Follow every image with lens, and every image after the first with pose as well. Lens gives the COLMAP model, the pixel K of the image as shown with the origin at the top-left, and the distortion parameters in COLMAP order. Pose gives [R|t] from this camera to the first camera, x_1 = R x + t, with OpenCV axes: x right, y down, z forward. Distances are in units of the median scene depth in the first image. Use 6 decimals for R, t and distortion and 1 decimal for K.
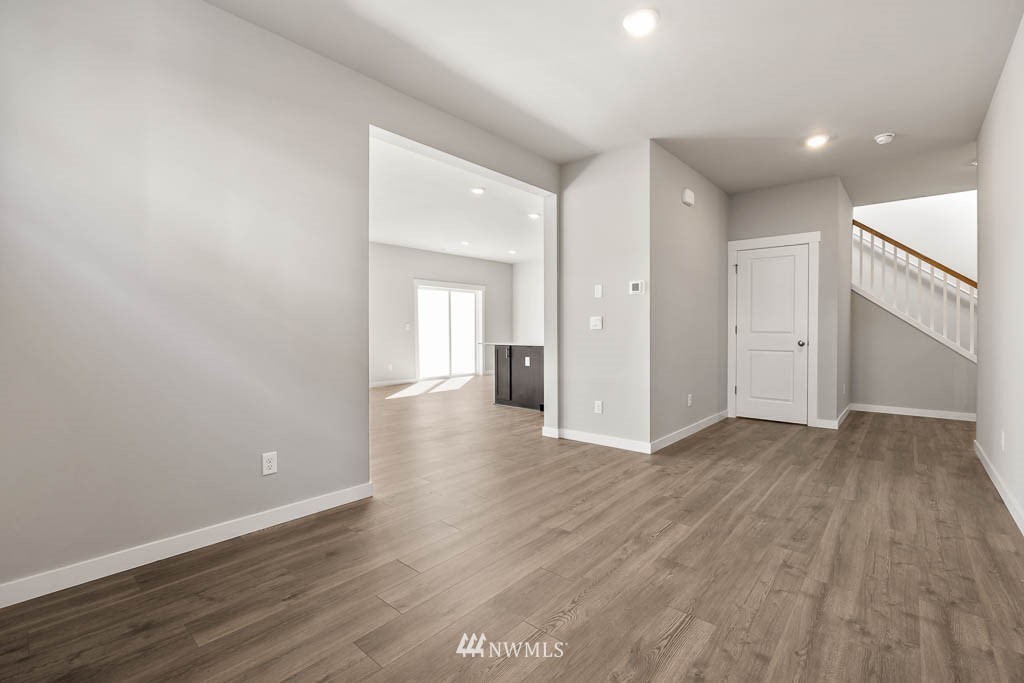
lens RADIAL K [[453.9, 0, 512.0], [0, 453.9, 341.5], [0, 0, 1]] dist [0.000268, -0.000057]
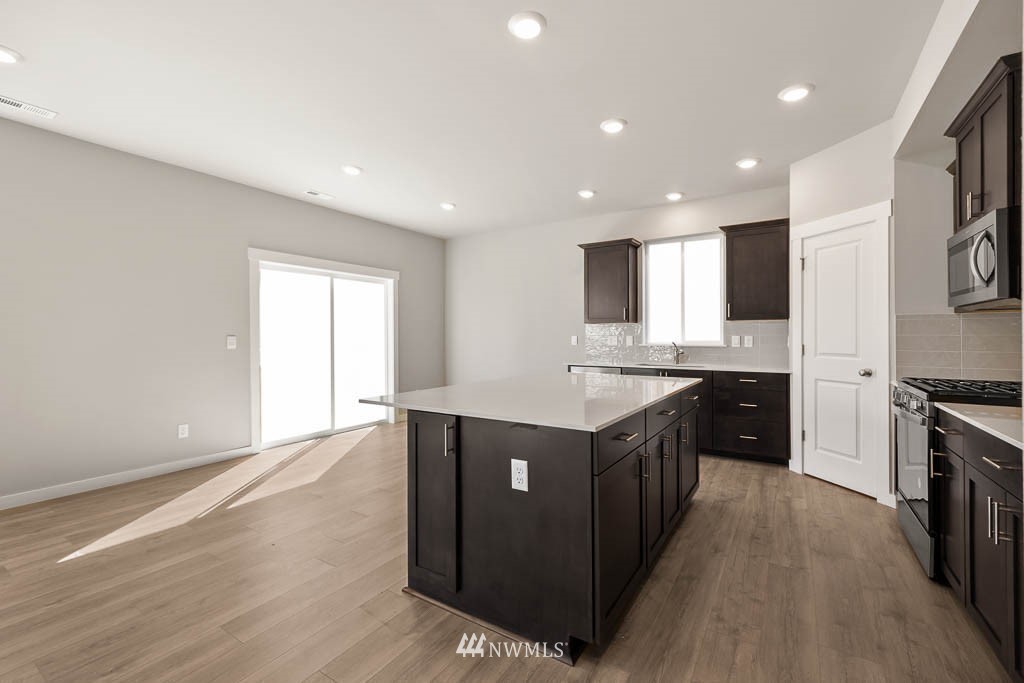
lens RADIAL K [[437.1, 0, 512.0], [0, 437.1, 341.5], [0, 0, 1]] dist [0.000650, 0.000057]
pose [[0.985720, -0.001711, 0.168385, -0.011796], [0.004530, 0.999856, -0.016361, -0.024645], [-0.168333, 0.016890, 0.985586, 0.478801]]
